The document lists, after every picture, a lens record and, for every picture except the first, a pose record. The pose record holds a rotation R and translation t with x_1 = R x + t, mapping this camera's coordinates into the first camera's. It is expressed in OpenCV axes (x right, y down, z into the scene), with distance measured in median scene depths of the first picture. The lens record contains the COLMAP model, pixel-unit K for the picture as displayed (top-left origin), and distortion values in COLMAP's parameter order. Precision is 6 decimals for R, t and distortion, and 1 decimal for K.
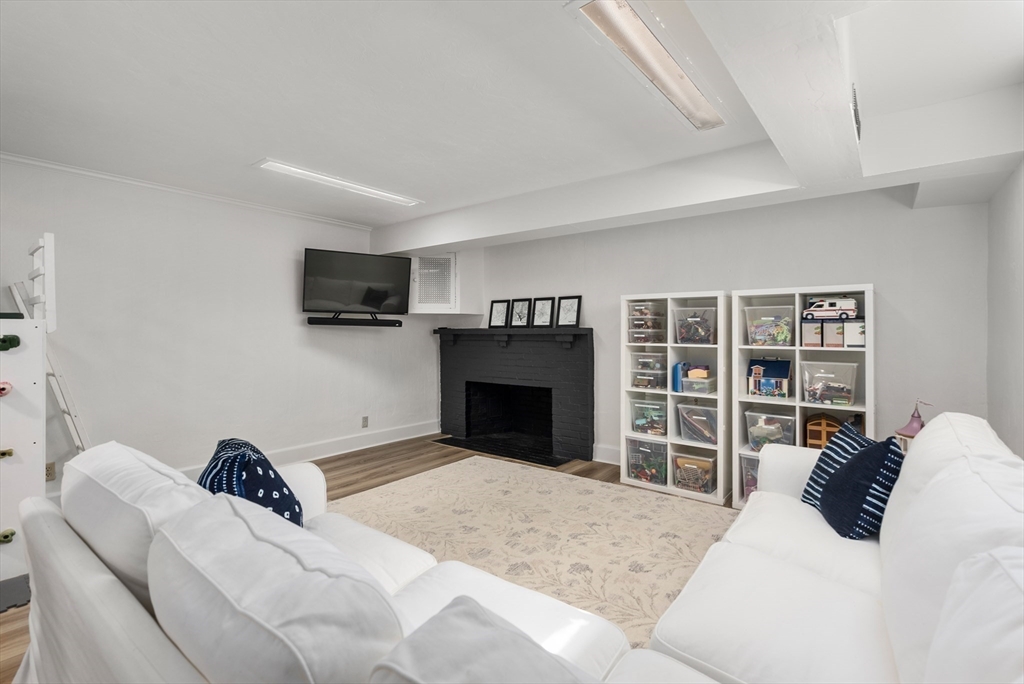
lens RADIAL K [[481.1, 0, 515.2], [0, 481.1, 336.0], [0, 0, 1]] dist [-0.021914, -0.000448]
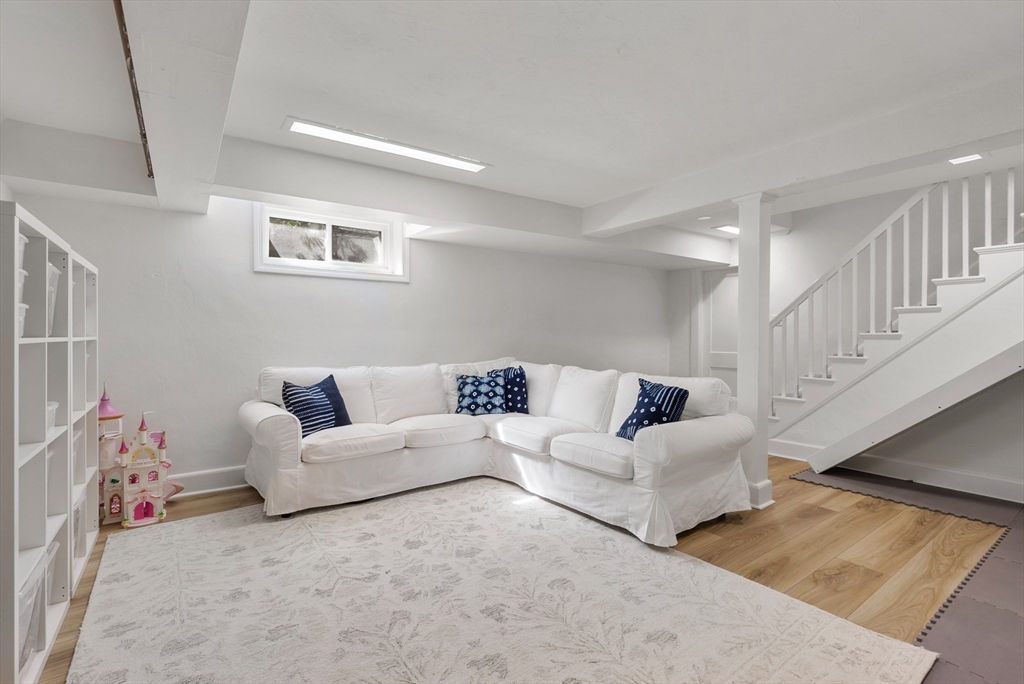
lens RADIAL K [[481.1, 0, 513.4], [0, 481.1, 336.6], [0, 0, 1]] dist [-0.021914, -0.000448]
pose [[-0.963421, -0.003351, 0.267973, -0.306580], [0.002319, 0.999780, 0.020840, 0.006791], [-0.267984, 0.020699, -0.963201, 1.672889]]
